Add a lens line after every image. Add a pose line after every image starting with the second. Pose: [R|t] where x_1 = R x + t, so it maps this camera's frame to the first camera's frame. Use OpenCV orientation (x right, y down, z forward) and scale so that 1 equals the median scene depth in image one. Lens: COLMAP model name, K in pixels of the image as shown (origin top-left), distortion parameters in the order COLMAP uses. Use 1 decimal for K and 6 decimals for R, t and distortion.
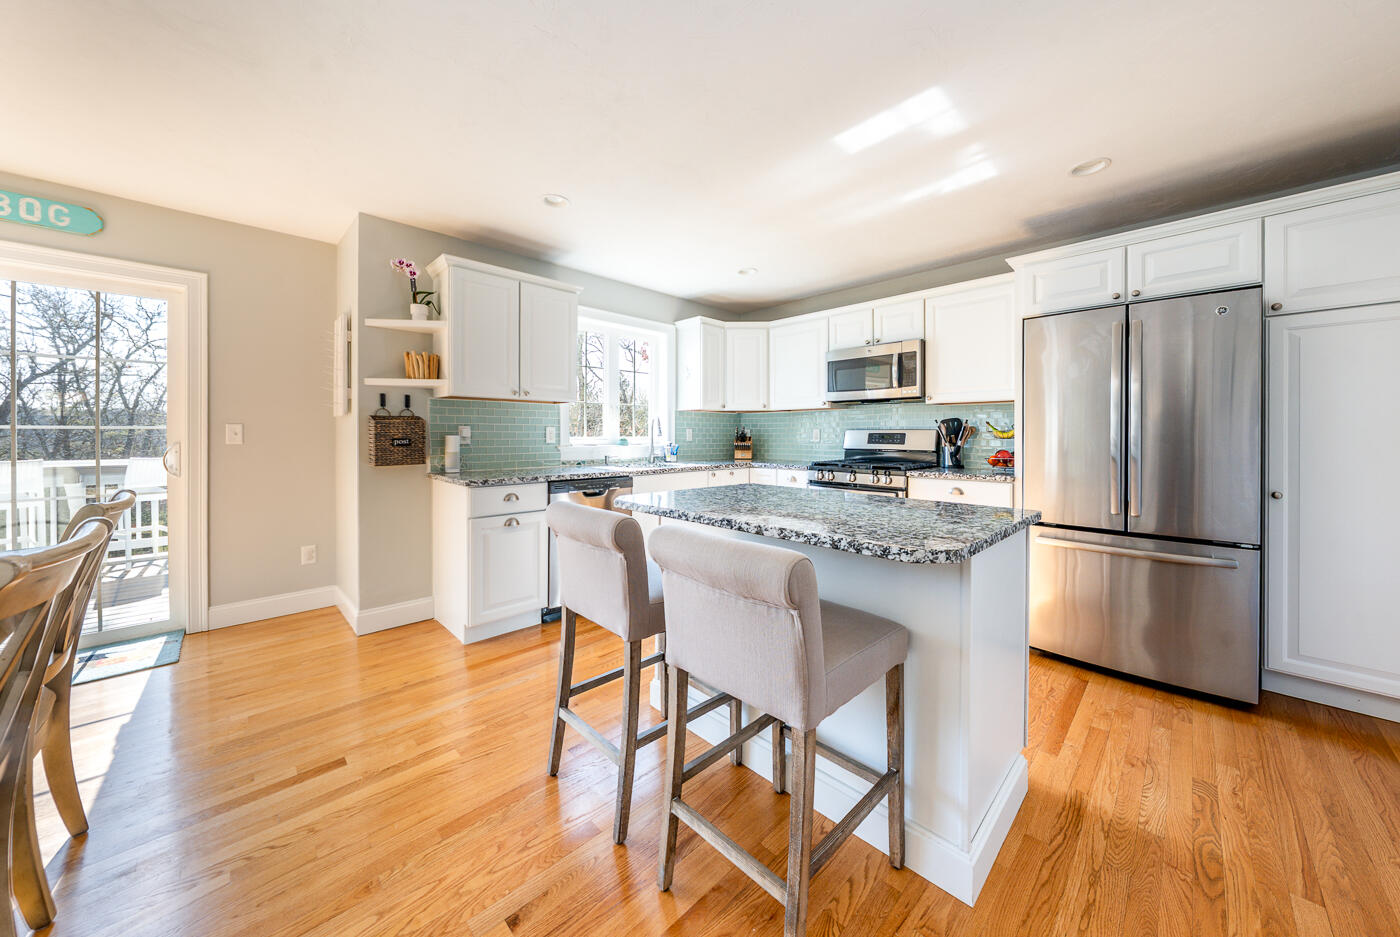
lens RADIAL K [[488.3, 0, 696.5], [0, 488.3, 434.2], [0, 0, 1]] dist [-0.002281, -0.000085]
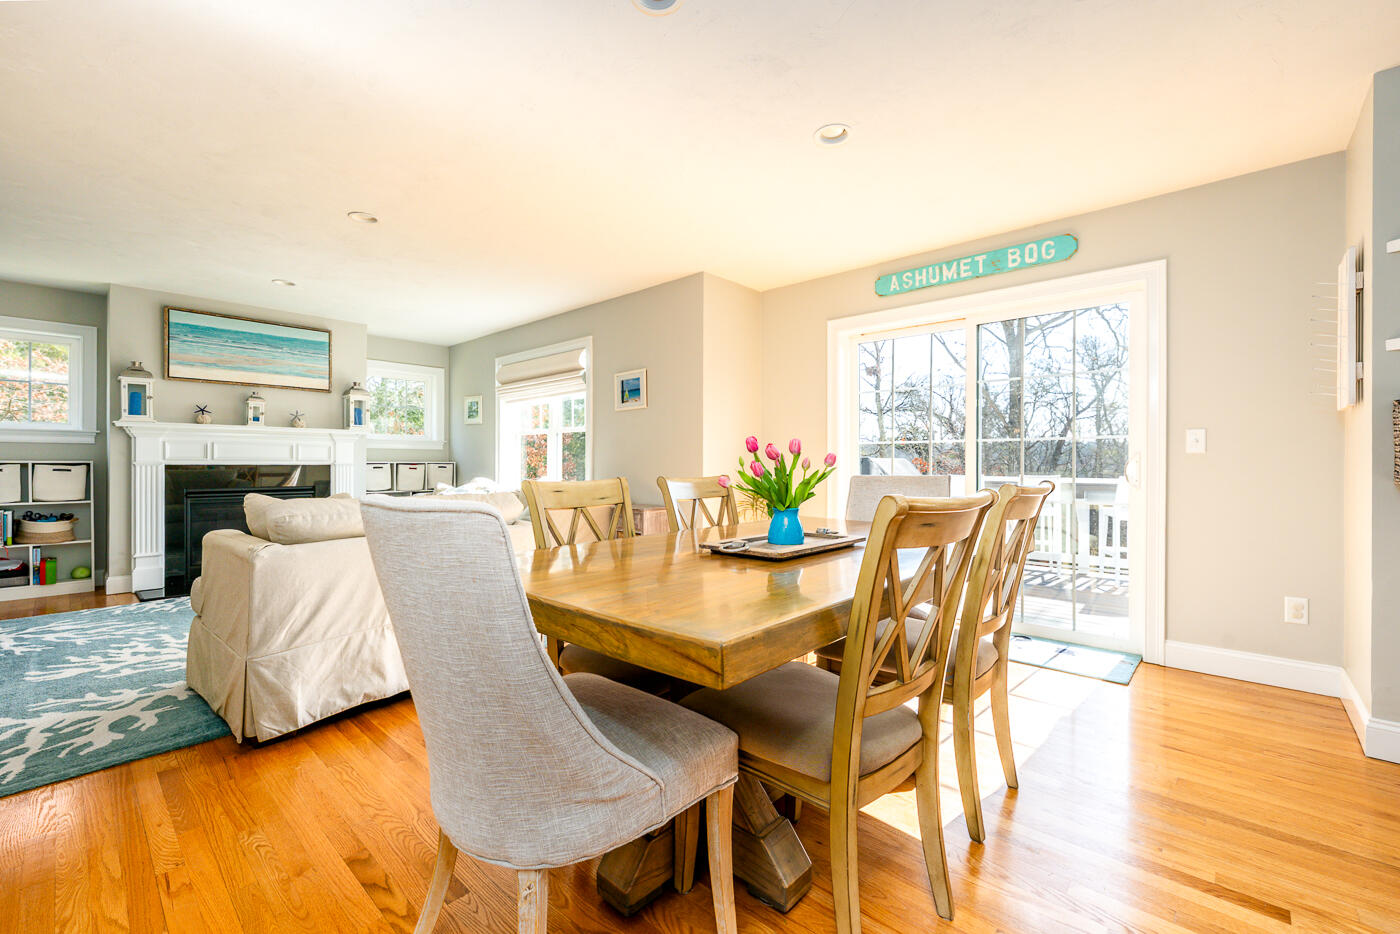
lens RADIAL K [[589.8, 0, 690.4], [0, 589.8, 463.5], [0, 0, 1]] dist [-0.002550, -0.000228]
pose [[0.044049, -0.001576, -0.999028, 0.009983], [-0.003319, 0.999993, -0.001724, 0.034575], [0.999024, 0.003391, 0.044043, 0.079572]]
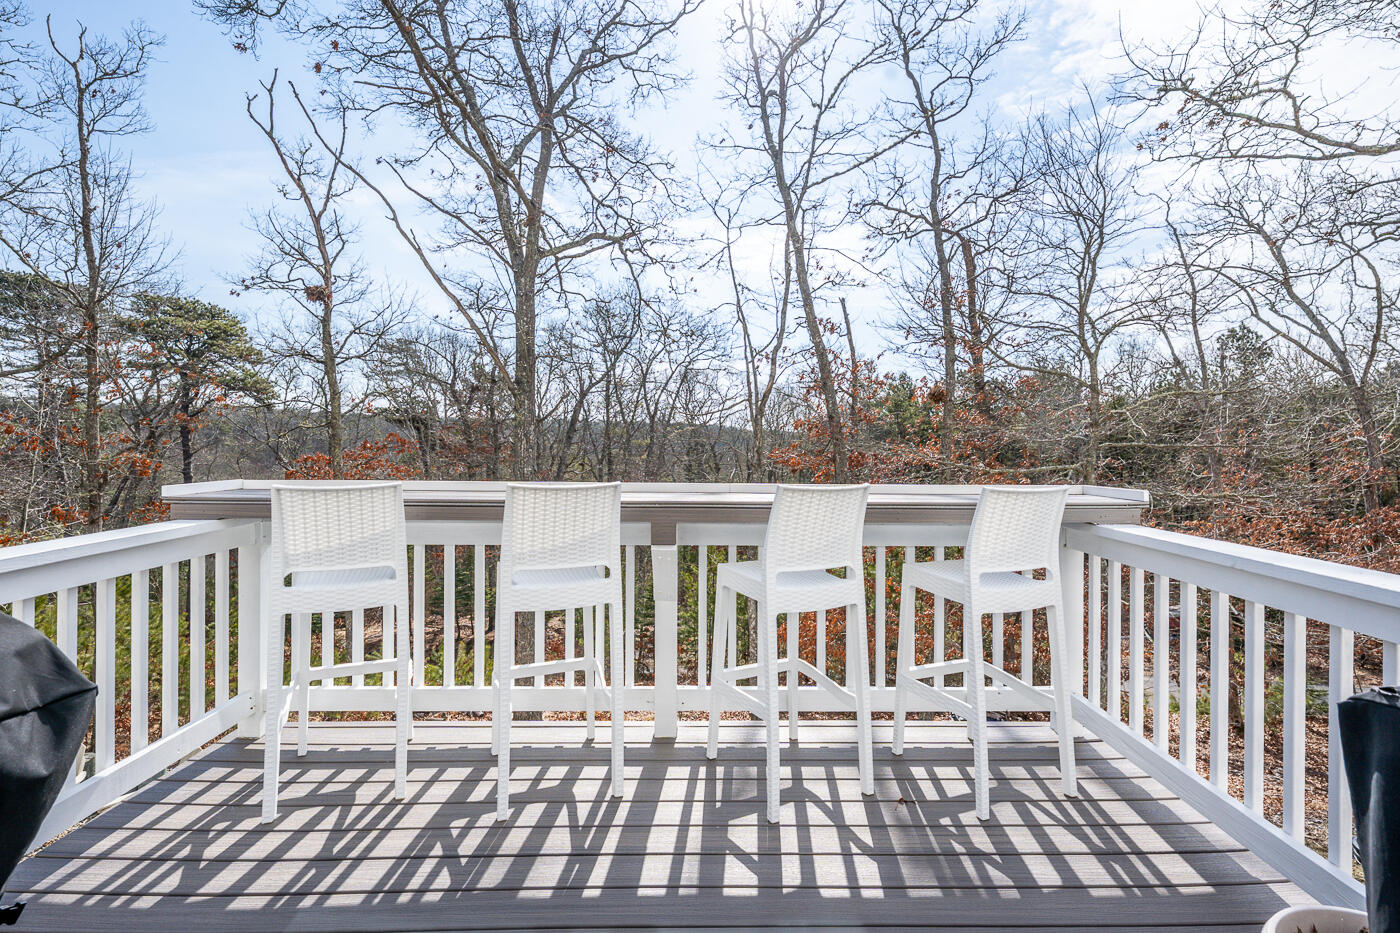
lens RADIAL K [[665.0, 0, 717.1], [0, 665.0, 443.9], [0, 0, 1]] dist [-0.003583, -0.000601]
pose [[0.731833, 0.001597, -0.681482, -1.197217], [-0.003672, 0.999992, -0.001600, 0.029272], [0.681474, 0.003674, 0.731833, 0.861325]]
